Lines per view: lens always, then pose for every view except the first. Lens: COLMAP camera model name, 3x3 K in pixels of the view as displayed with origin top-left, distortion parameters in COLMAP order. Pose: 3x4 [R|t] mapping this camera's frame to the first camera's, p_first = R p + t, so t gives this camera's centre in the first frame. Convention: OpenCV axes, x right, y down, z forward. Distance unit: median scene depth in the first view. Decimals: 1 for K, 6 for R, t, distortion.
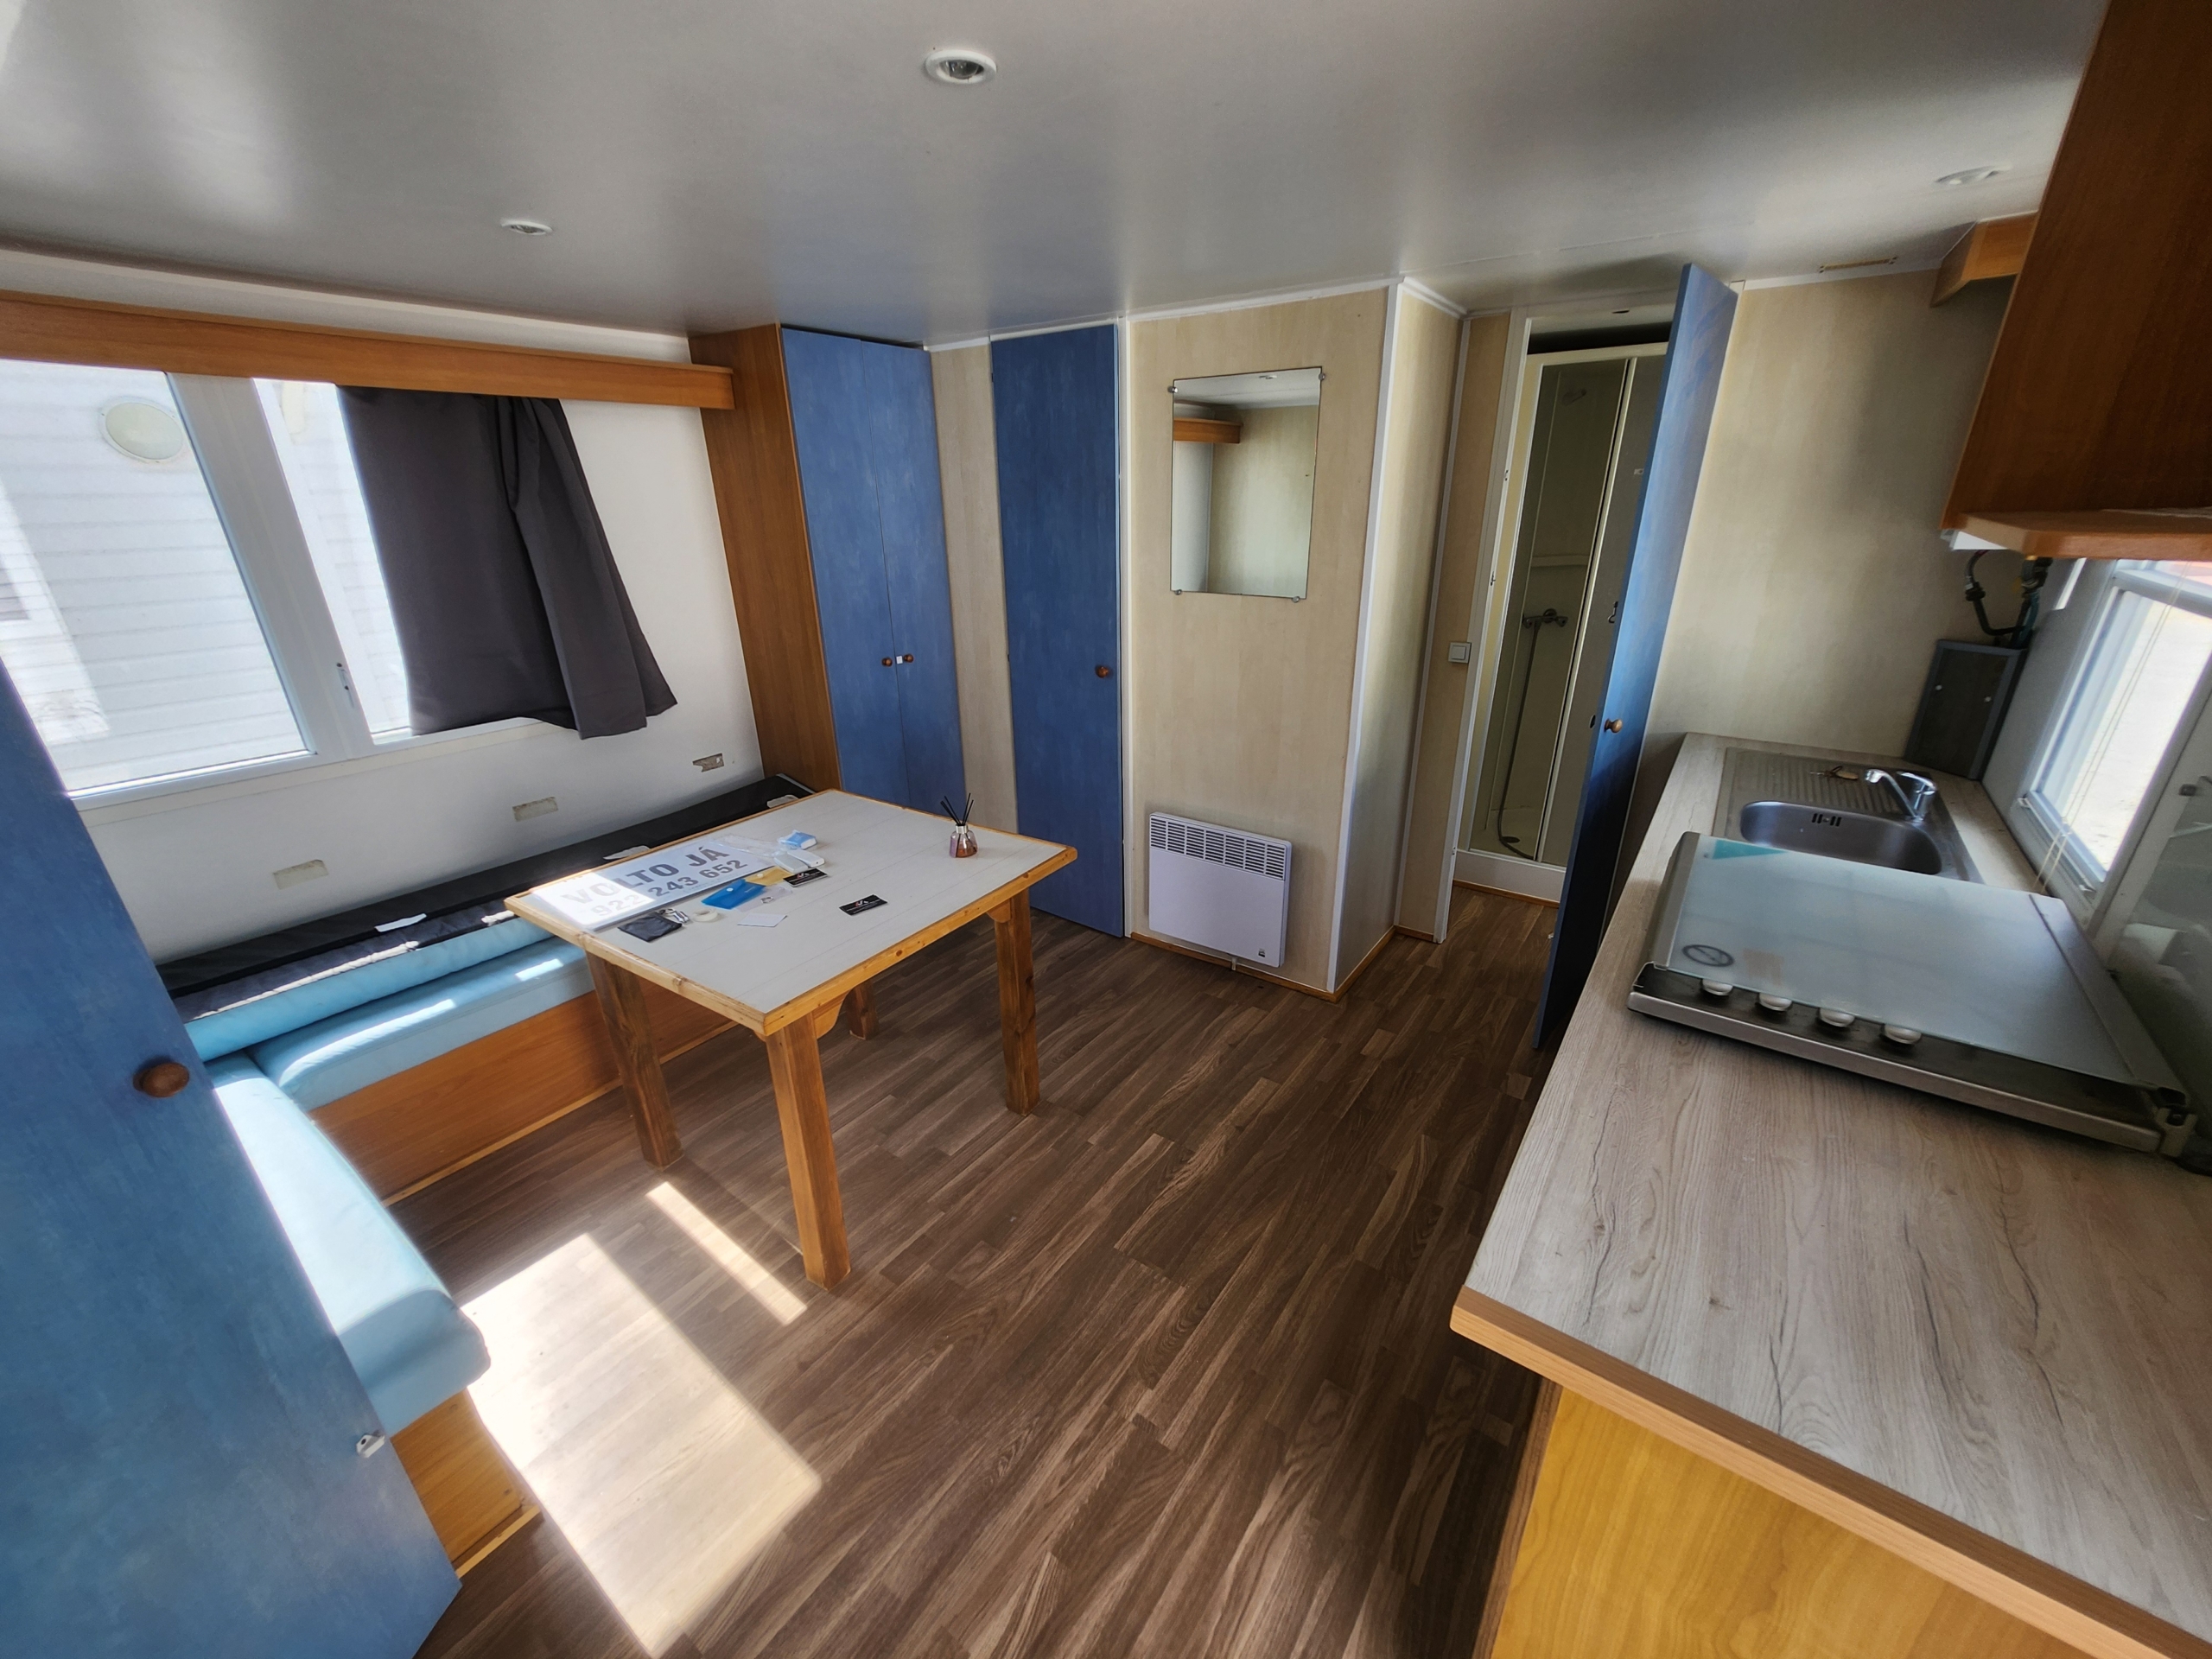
lens RADIAL K [[864.7, 0, 1118.2], [0, 864.7, 832.4], [0, 0, 1]] dist [-0.016609, -0.000089]
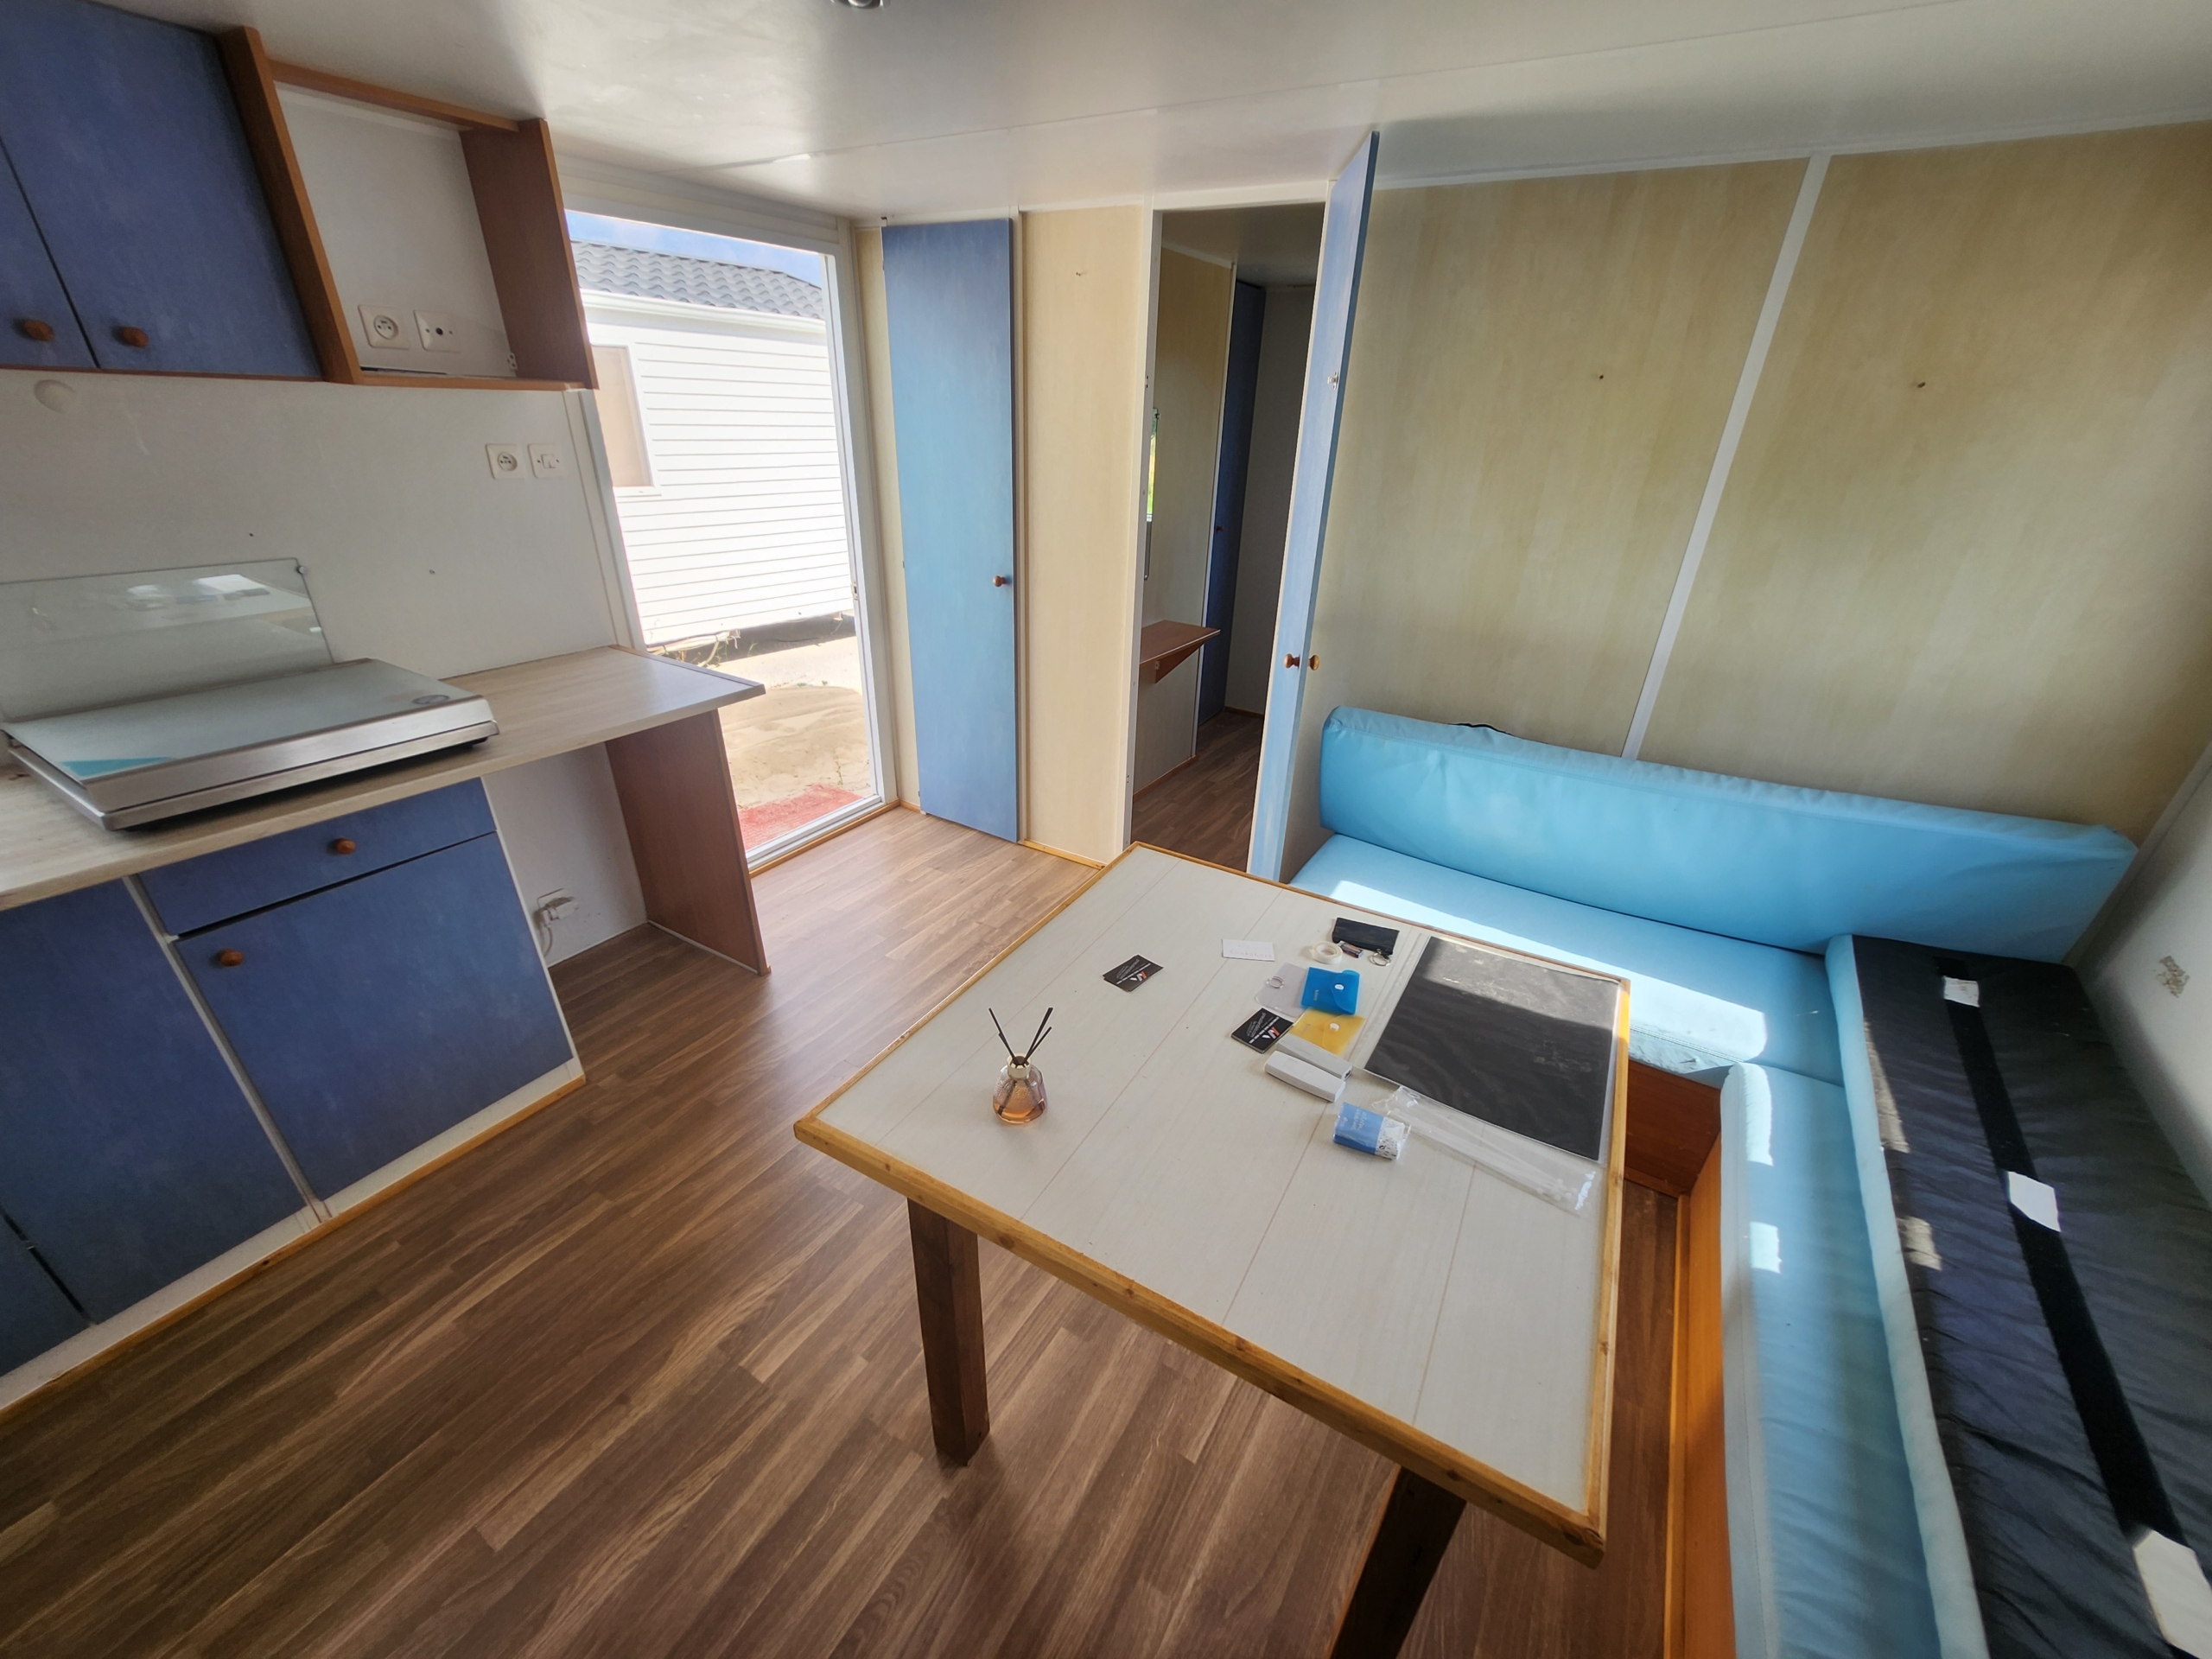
lens RADIAL K [[864.7, 0, 1127.6], [0, 864.7, 844.0], [0, 0, 1]] dist [-0.016609, -0.000089]
pose [[-0.996487, 0.013192, -0.082706, -0.192043], [-0.054466, 0.648098, 0.759607, -0.443408], [0.063623, 0.761443, -0.645102, 1.145165]]
